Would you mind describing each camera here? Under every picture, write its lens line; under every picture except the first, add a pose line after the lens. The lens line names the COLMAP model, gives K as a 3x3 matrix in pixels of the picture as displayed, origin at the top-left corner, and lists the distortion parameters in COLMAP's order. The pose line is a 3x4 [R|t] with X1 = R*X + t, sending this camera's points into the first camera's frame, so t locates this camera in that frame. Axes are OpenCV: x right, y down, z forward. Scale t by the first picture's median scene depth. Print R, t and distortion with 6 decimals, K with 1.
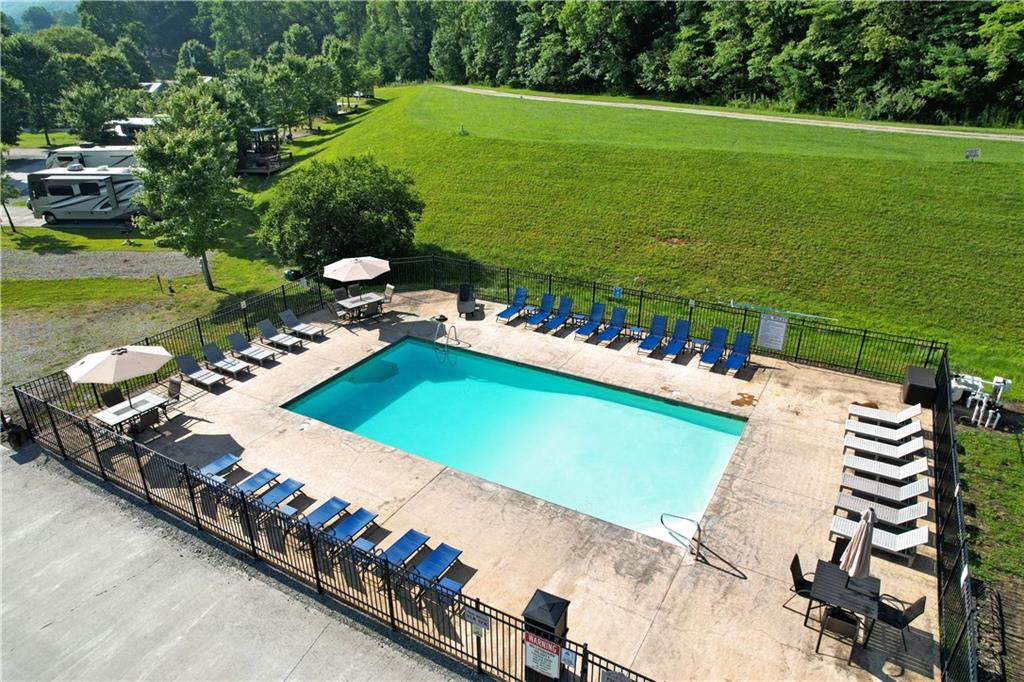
lens RADIAL K [[652.7, 0, 511.8], [0, 652.7, 347.5], [0, 0, 1]] dist [-0.078753, 0.072355]
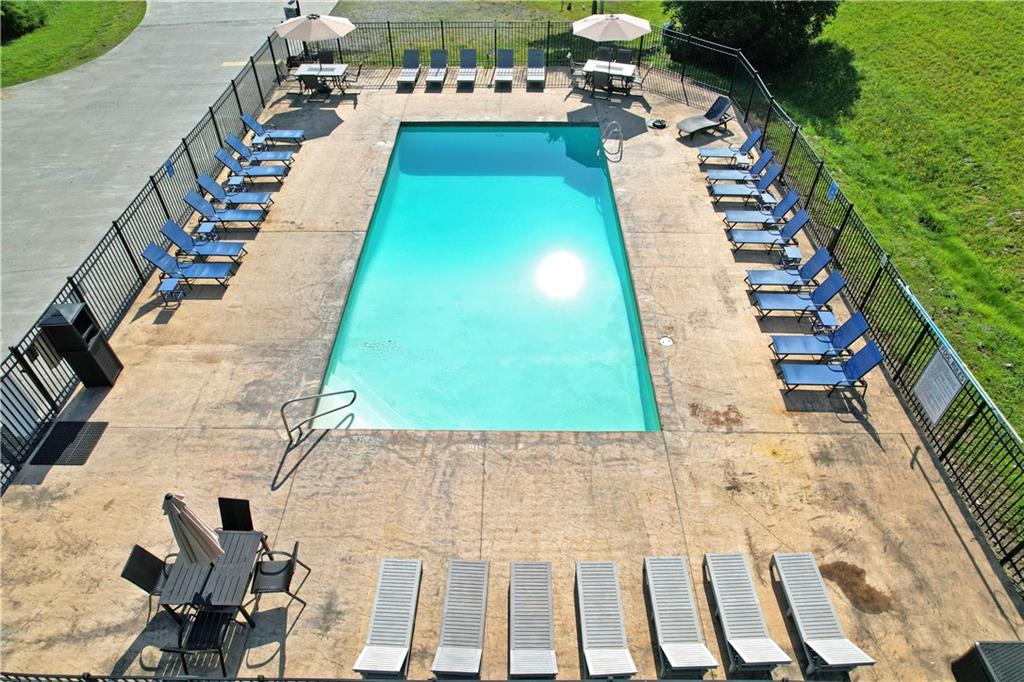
lens RADIAL K [[652.7, 0, 511.8], [0, 652.7, 347.5], [0, 0, 1]] dist [-0.078753, 0.072355]
pose [[0.494345, 0.604140, -0.625011, 0.369327], [-0.363865, 0.796802, 0.482399, -0.114456], [0.789446, -0.011052, 0.613720, 0.301315]]
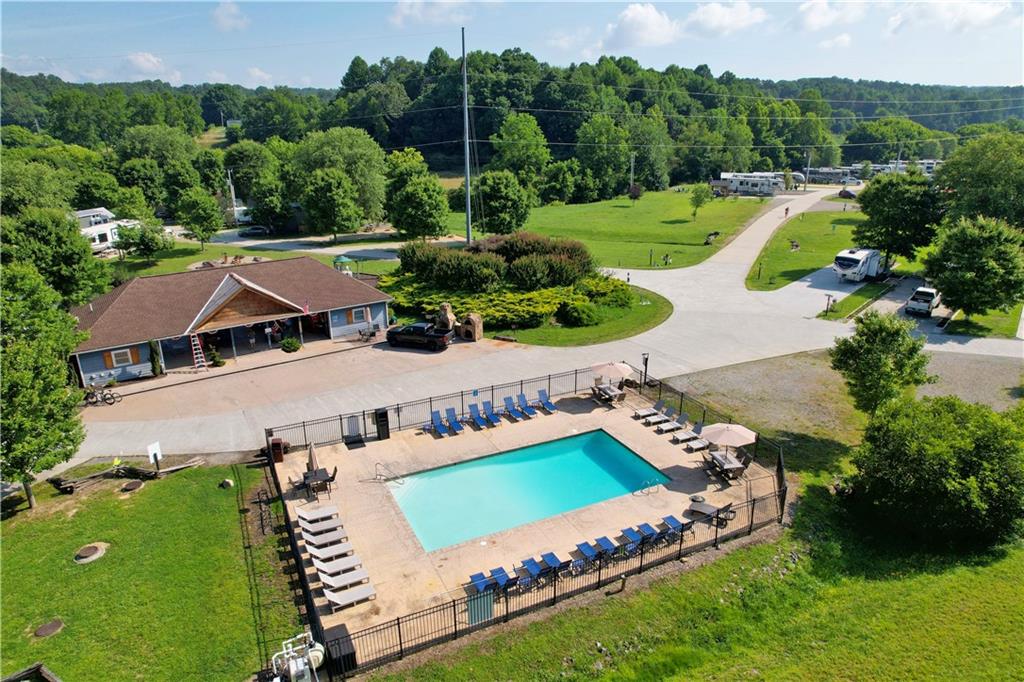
lens RADIAL K [[652.7, 0, 511.8], [0, 652.7, 347.5], [0, 0, 1]] dist [-0.078753, 0.072355]
pose [[-0.558557, 0.283133, -0.779647, 0.713655], [-0.336734, 0.781598, 0.525085, -0.596812], [0.758040, 0.555824, -0.341226, 0.799116]]
